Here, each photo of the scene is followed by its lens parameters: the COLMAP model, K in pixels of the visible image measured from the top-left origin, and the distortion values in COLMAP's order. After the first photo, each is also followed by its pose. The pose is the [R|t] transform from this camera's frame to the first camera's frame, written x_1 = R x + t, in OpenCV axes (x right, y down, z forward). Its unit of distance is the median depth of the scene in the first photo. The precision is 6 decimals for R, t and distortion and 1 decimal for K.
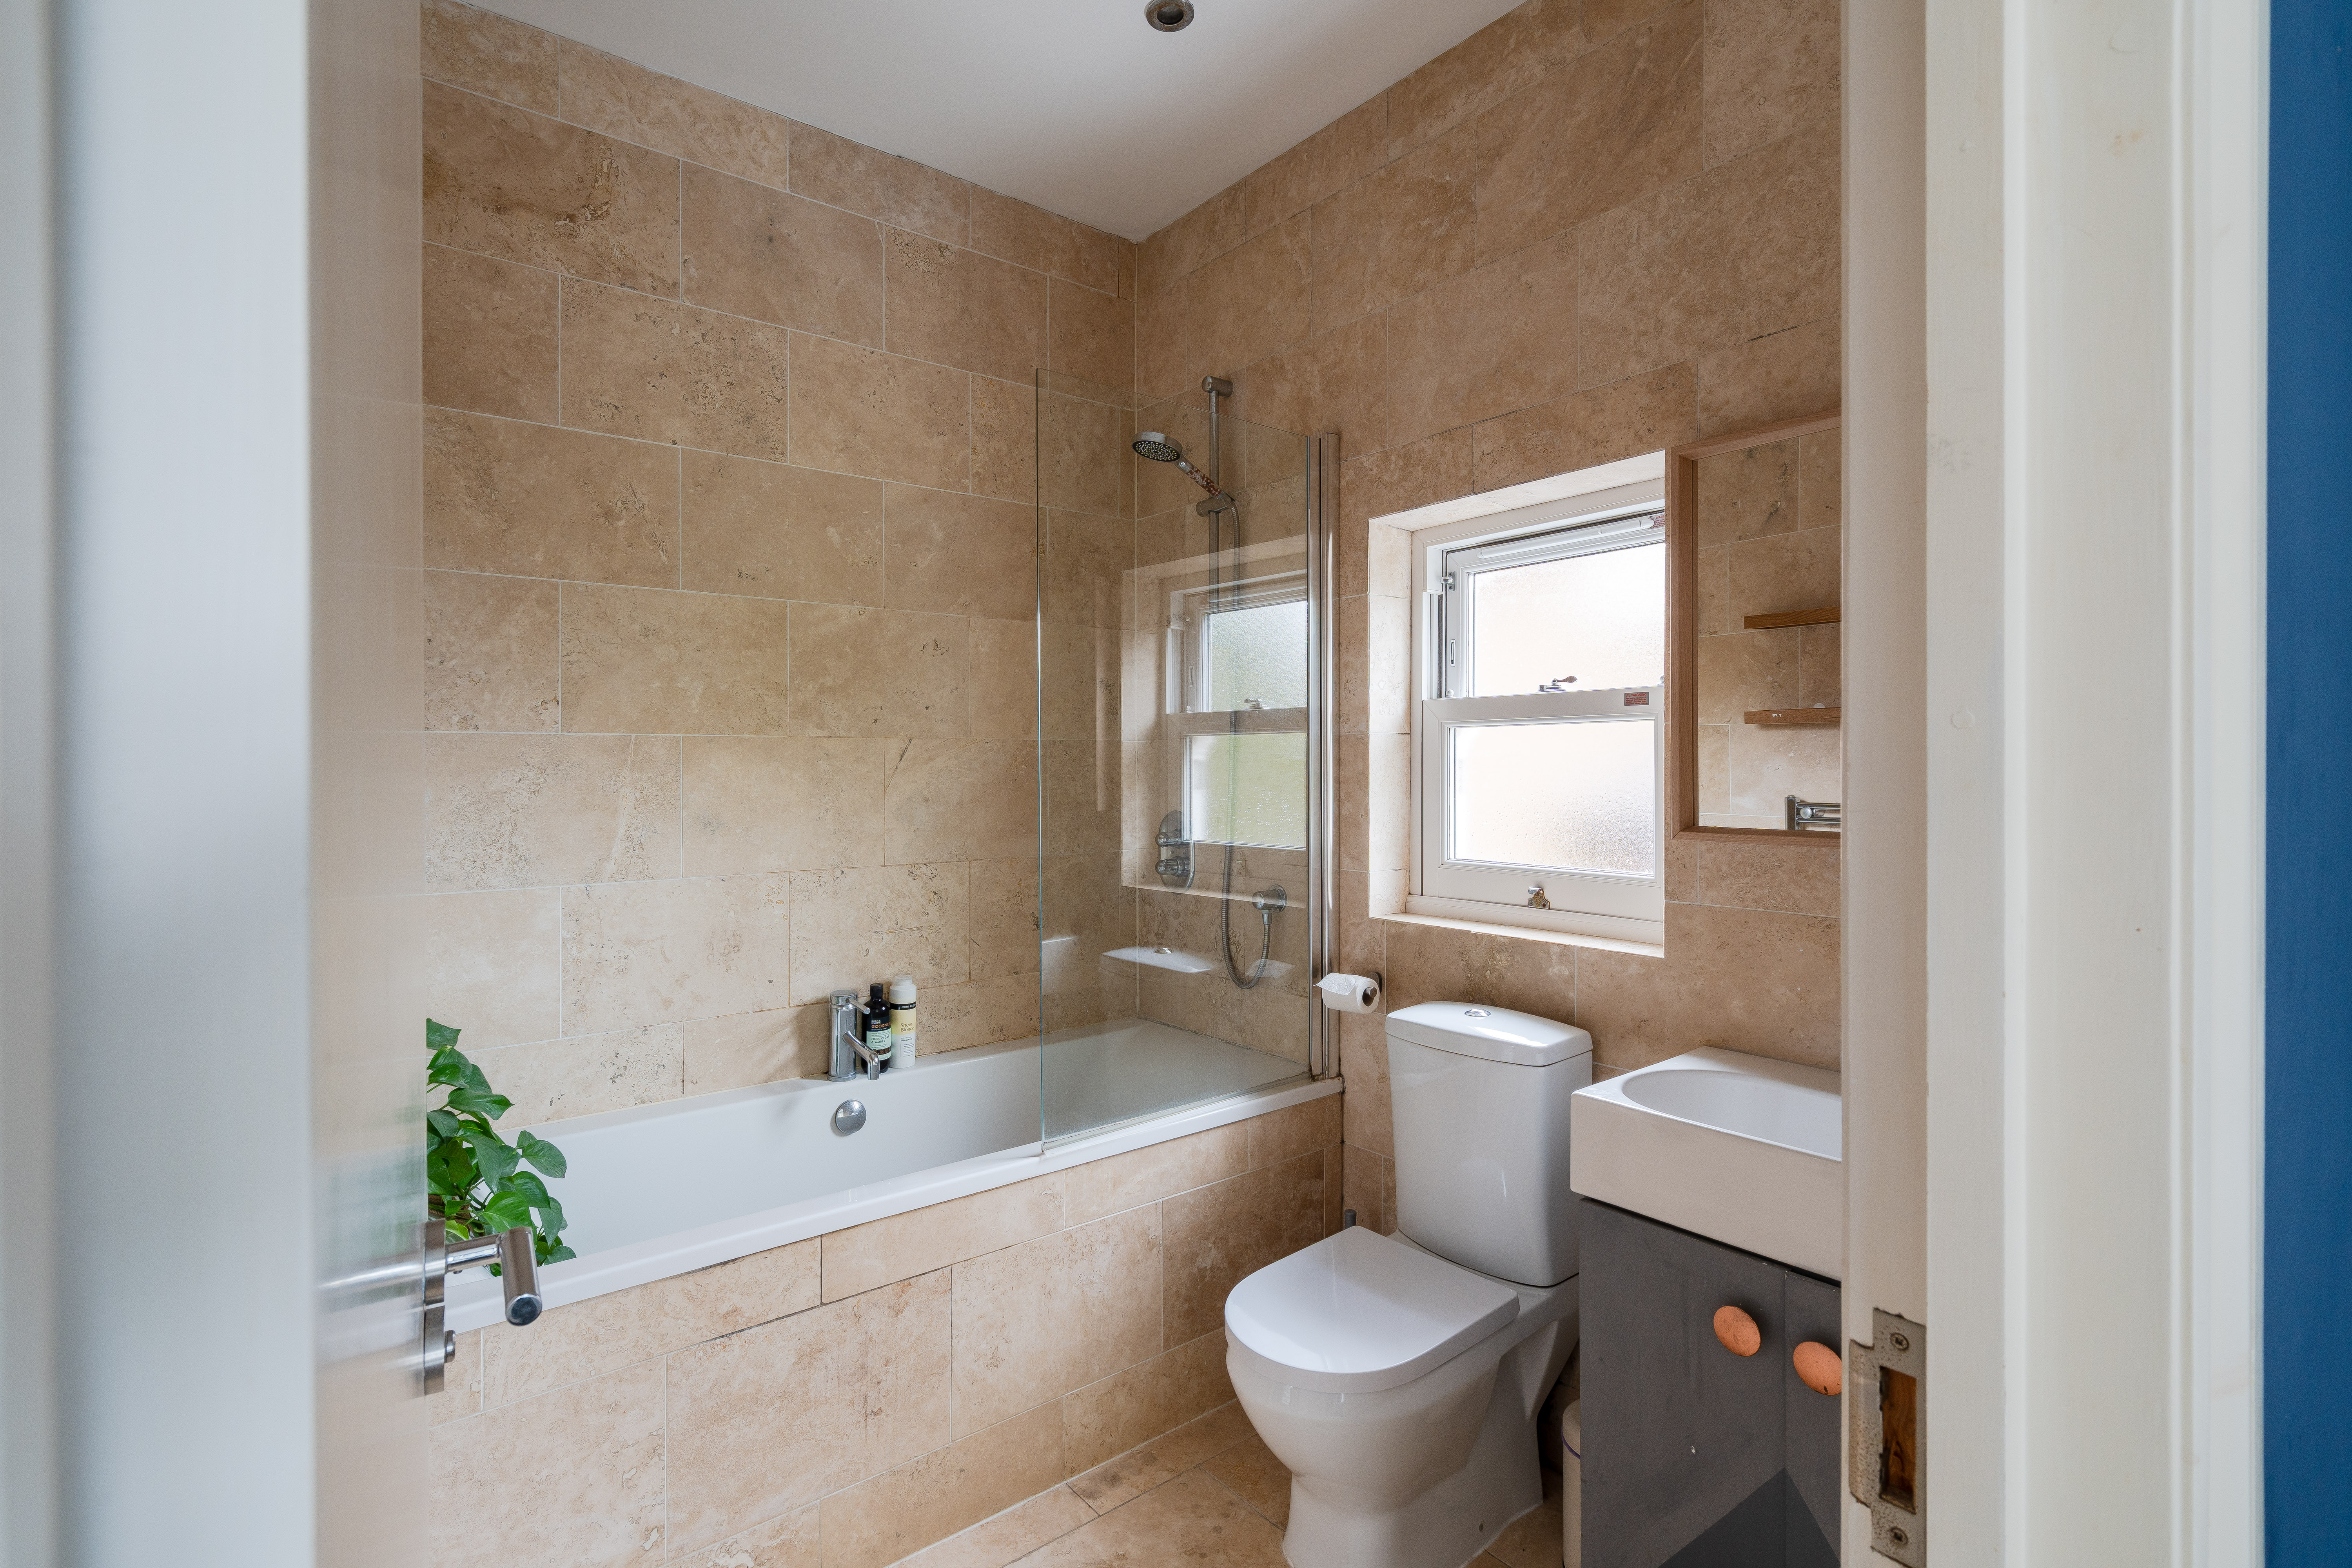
lens RADIAL K [[1096.5, 0, 1165.0], [0, 1096.5, 763.7], [0, 0, 1]] dist [-0.004498, 0.007192]
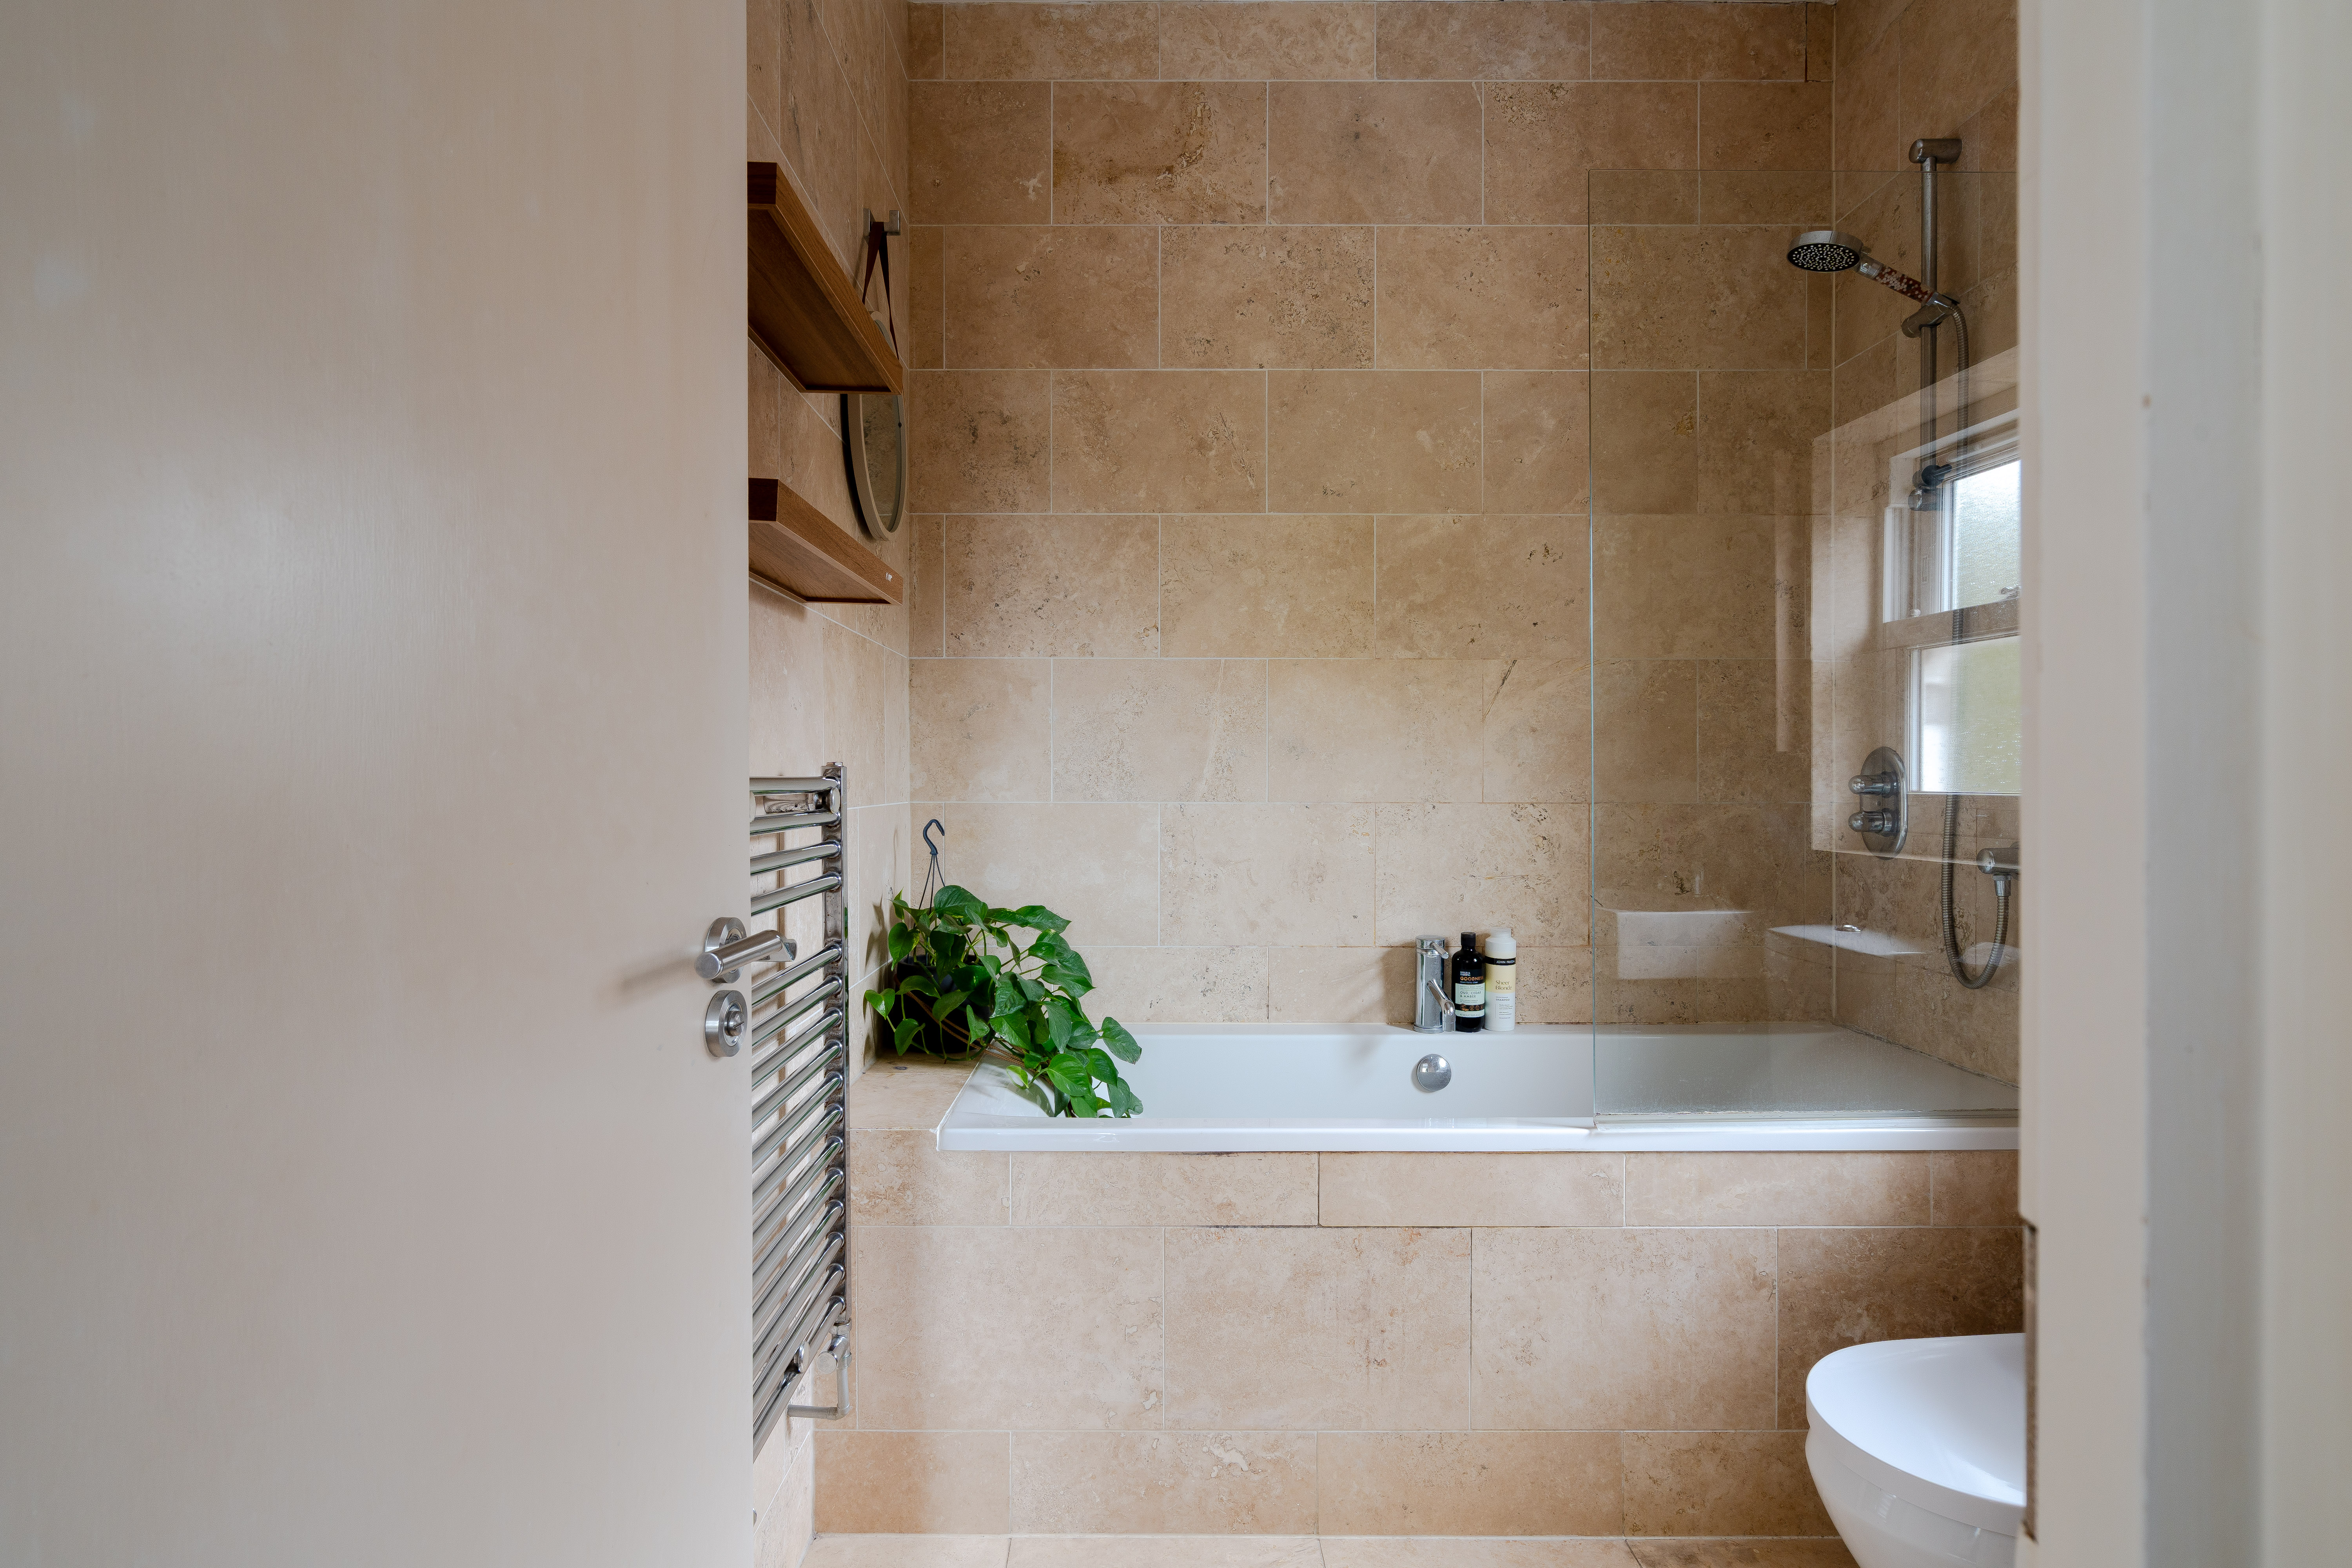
lens RADIAL K [[1210.7, 0, 1171.7], [0, 1210.7, 779.2], [0, 0, 1]] dist [-0.004713, 0.001609]
pose [[0.789131, 0.004158, -0.614211, 0.164965], [-0.003439, 0.999991, 0.002352, 0.080155], [0.614215, 0.000256, 0.789138, 0.076240]]
